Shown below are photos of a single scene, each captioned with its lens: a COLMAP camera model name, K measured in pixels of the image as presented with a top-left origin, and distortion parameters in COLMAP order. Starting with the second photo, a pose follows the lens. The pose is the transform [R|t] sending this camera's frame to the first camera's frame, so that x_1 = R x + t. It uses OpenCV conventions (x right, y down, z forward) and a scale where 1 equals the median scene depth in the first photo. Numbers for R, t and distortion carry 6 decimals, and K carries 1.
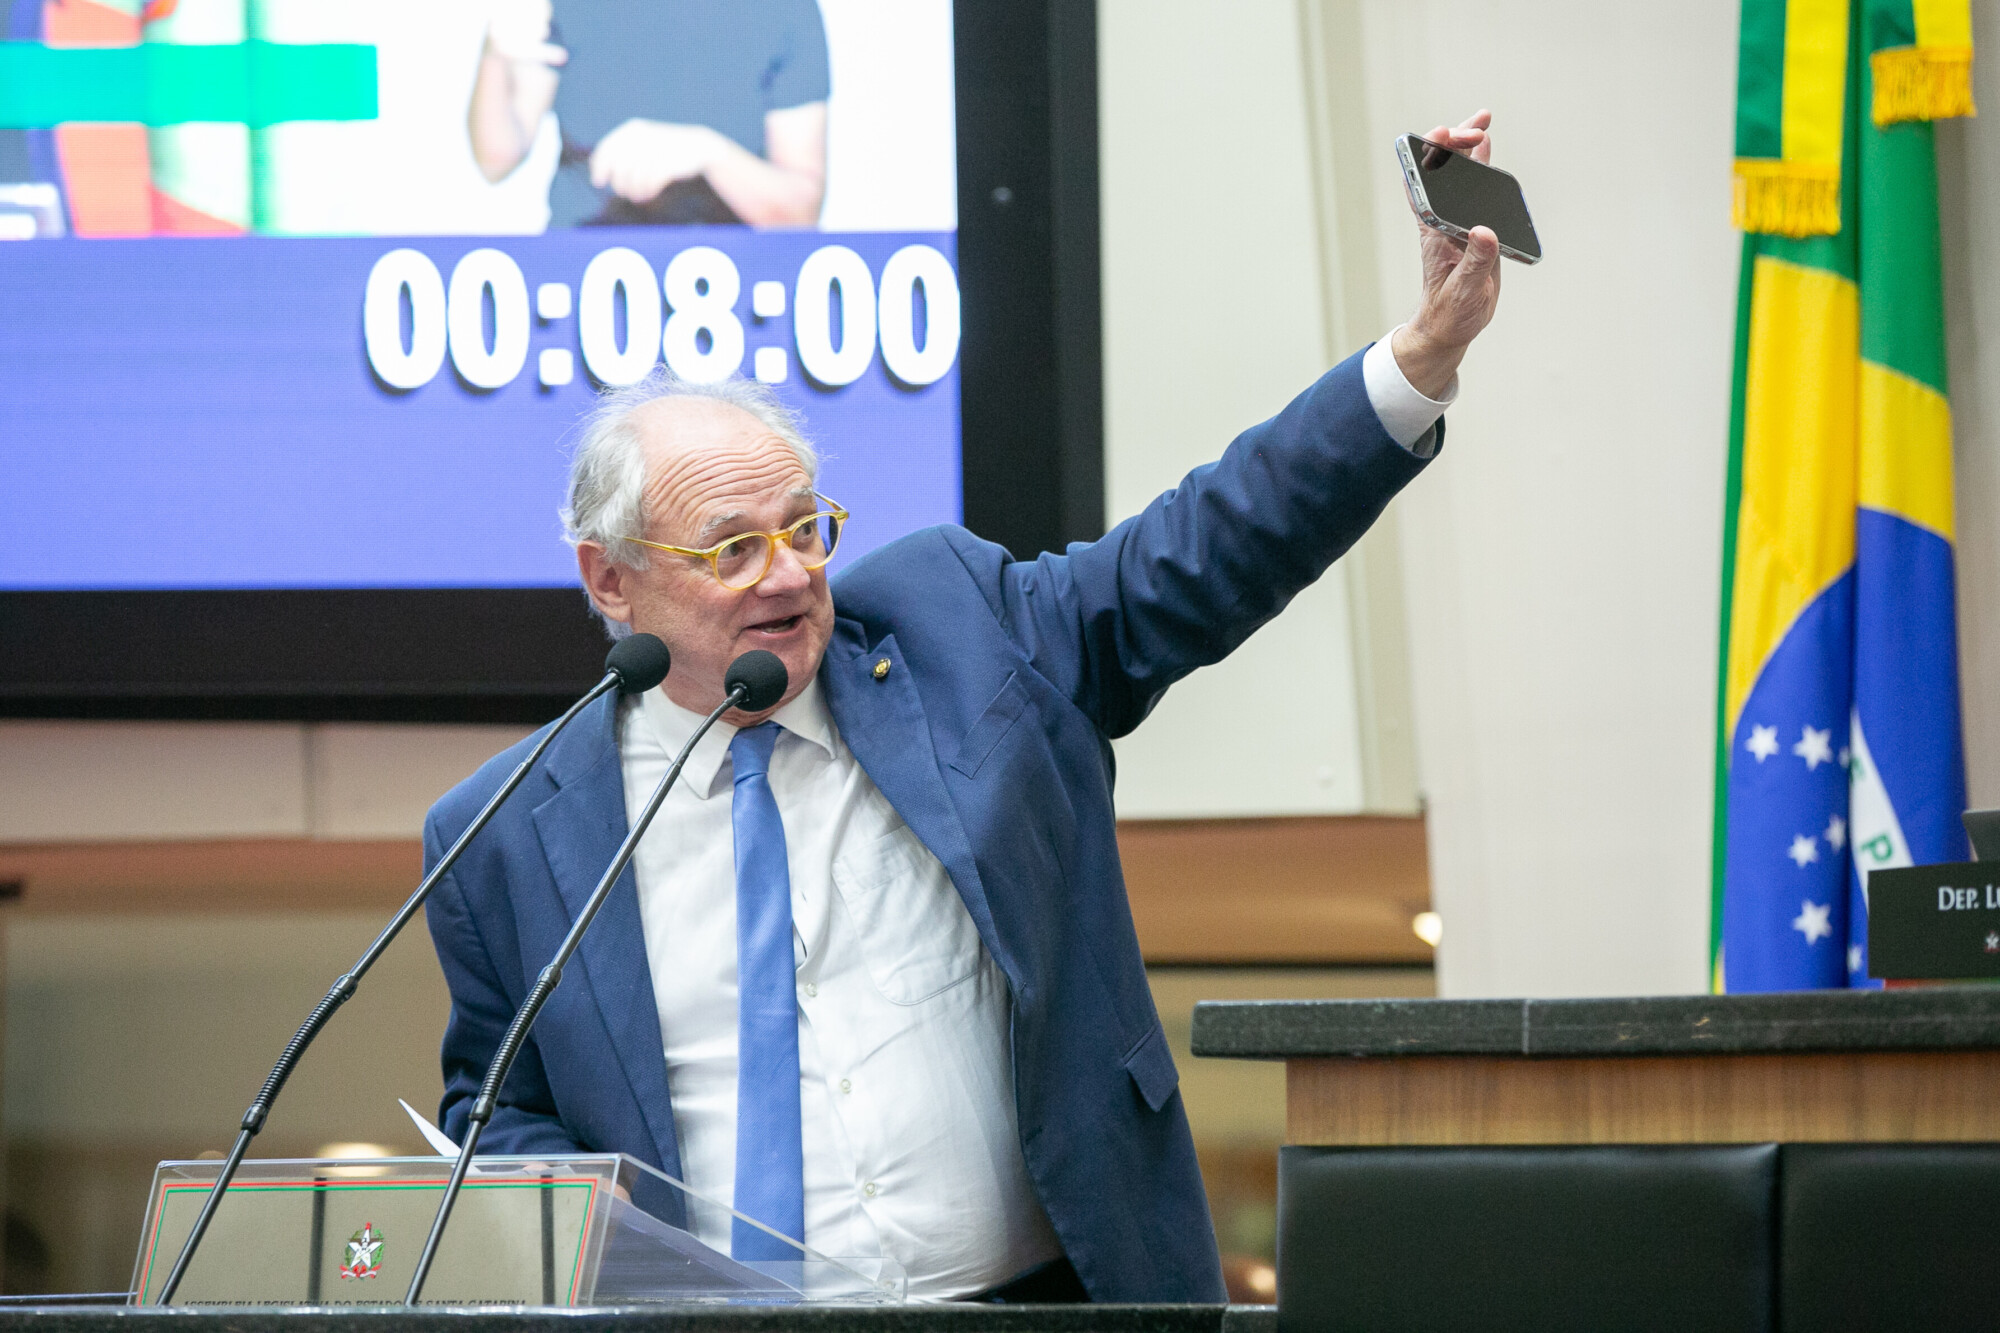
lens RADIAL K [[9808.6, 0, 1000.0], [0, 9808.6, 666.5], [0, 0, 1]] dist [0.823782, -8.905660]
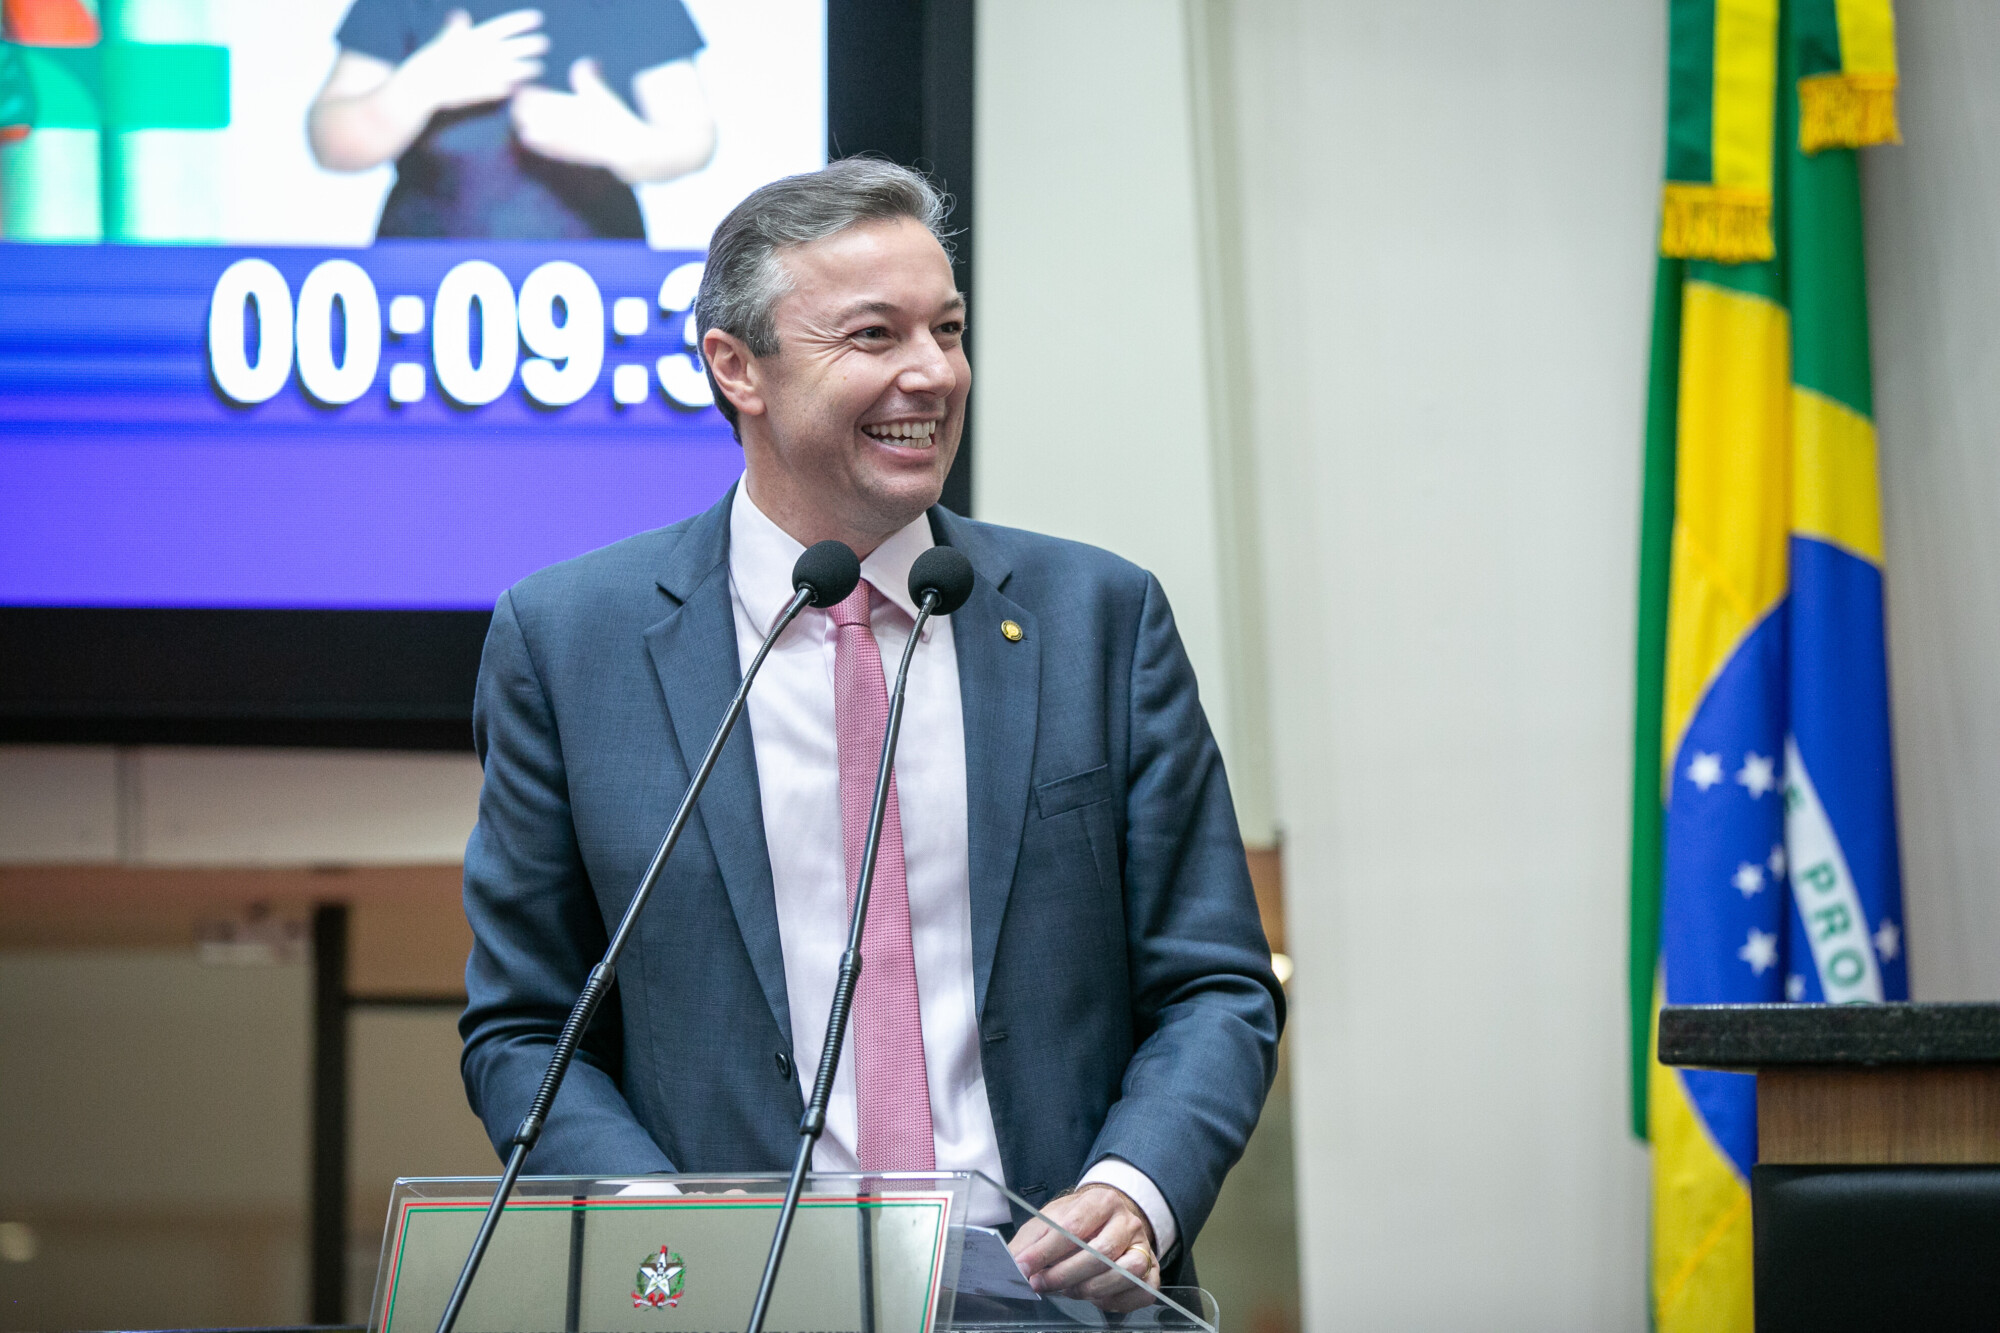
lens RADIAL K [[8399.8, 0, 1000.0], [0, 8399.8, 666.5], [0, 0, 1]] dist [0.153848, 6.479628]
pose [[0.991293, 0.011384, 0.131178, -0.135253], [-0.009339, 0.999825, -0.016197, 0.015239], [-0.131340, 0.014831, 0.991226, 0.226695]]
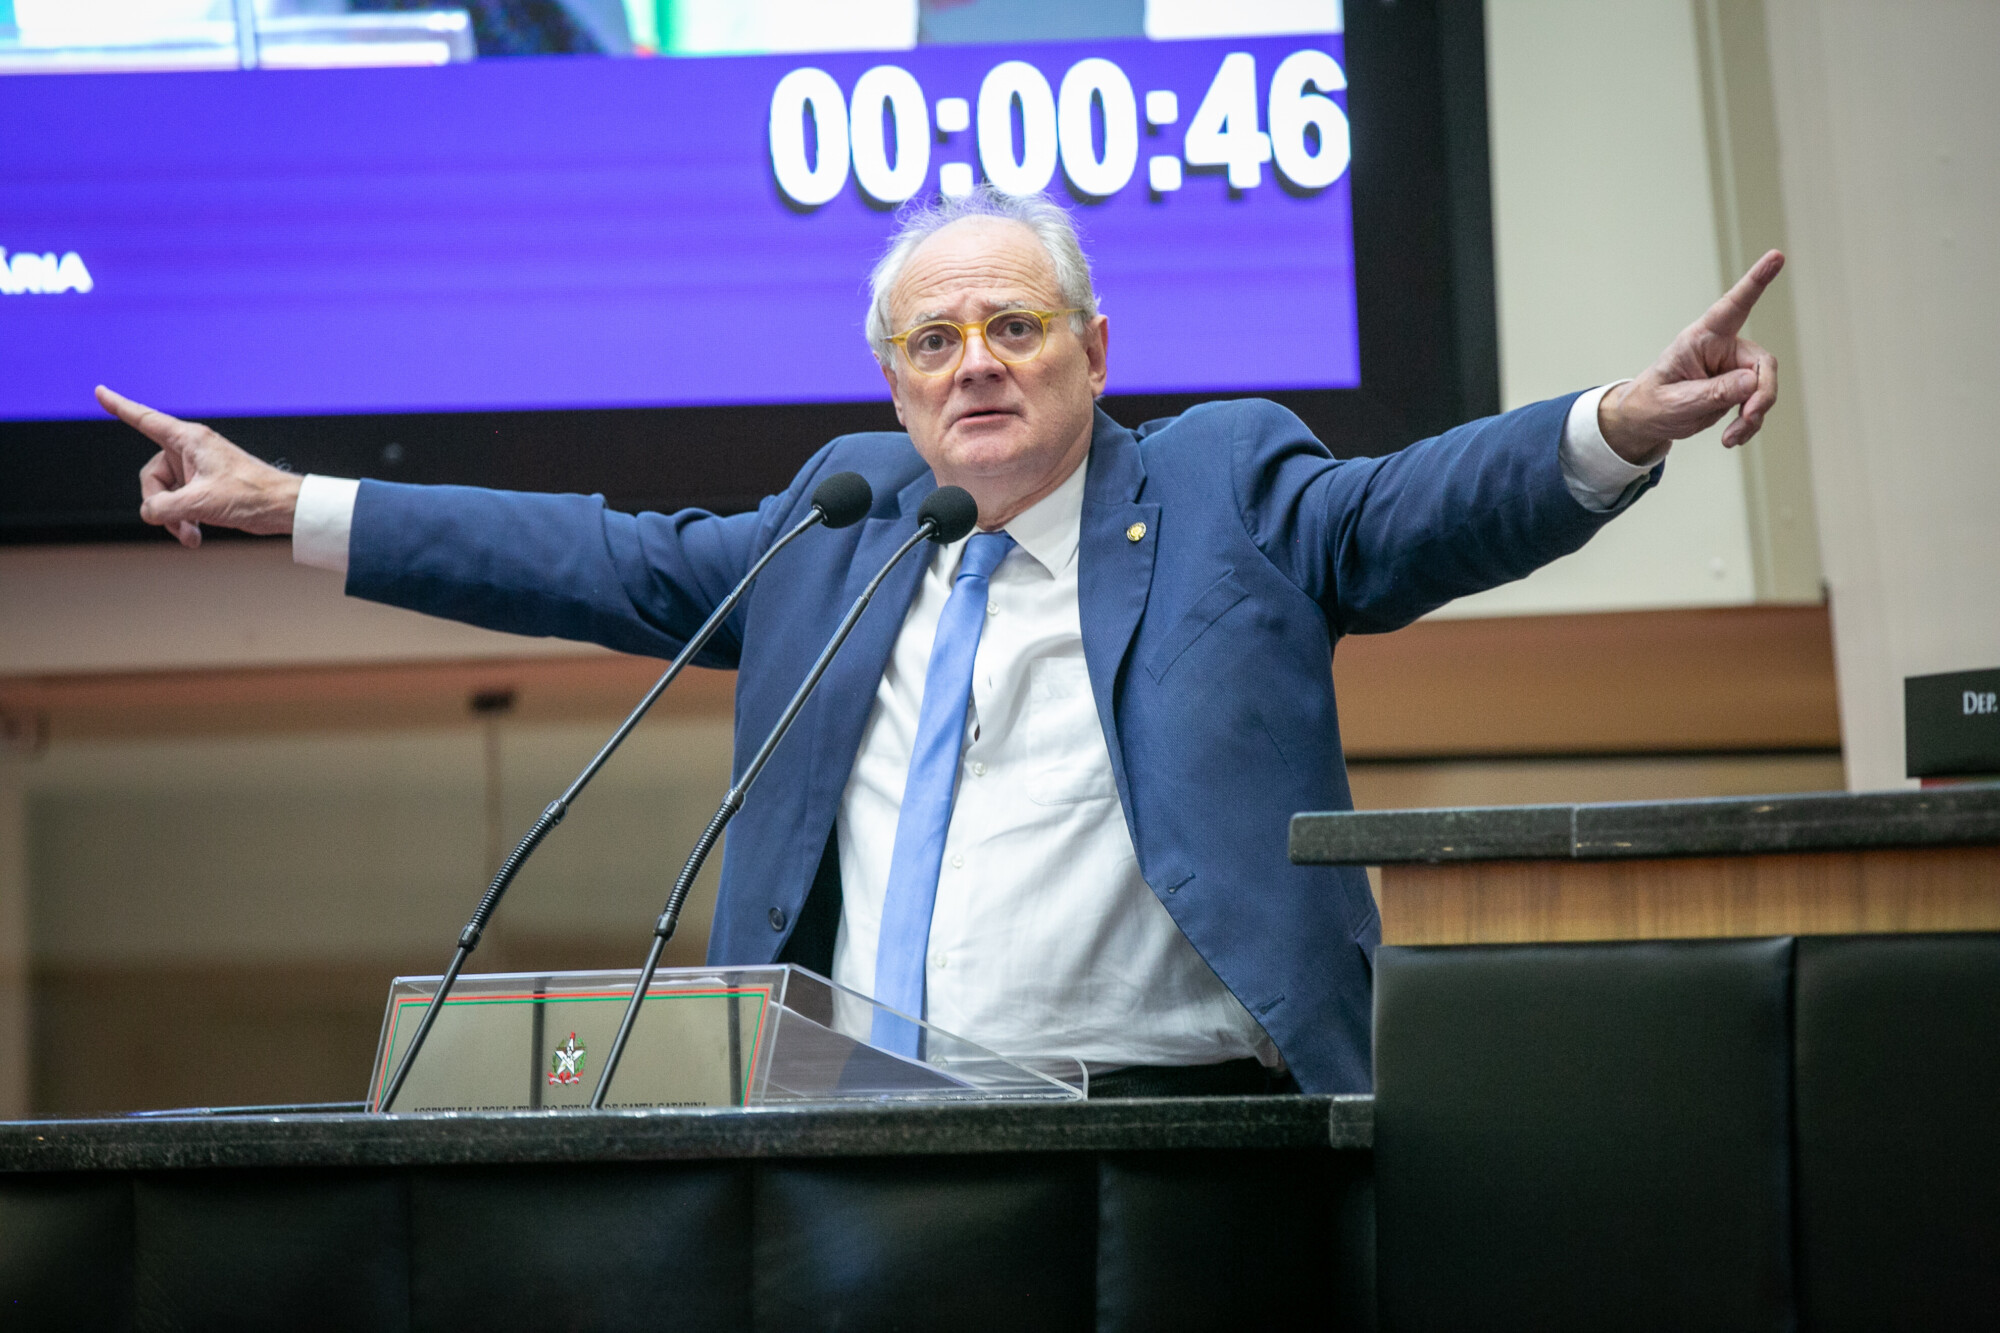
lens RADIAL K [[11102.4, 0, 1000.0], [0, 11102.4, 666.5], [0, 0, 1]] dist [0.943475, 13.902905]
pose [[0.994354, -0.022537, -0.103690, 0.108037], [0.025183, 0.999388, 0.024280, -0.011447], [0.103079, -0.026754, 0.994313, -0.195321]]
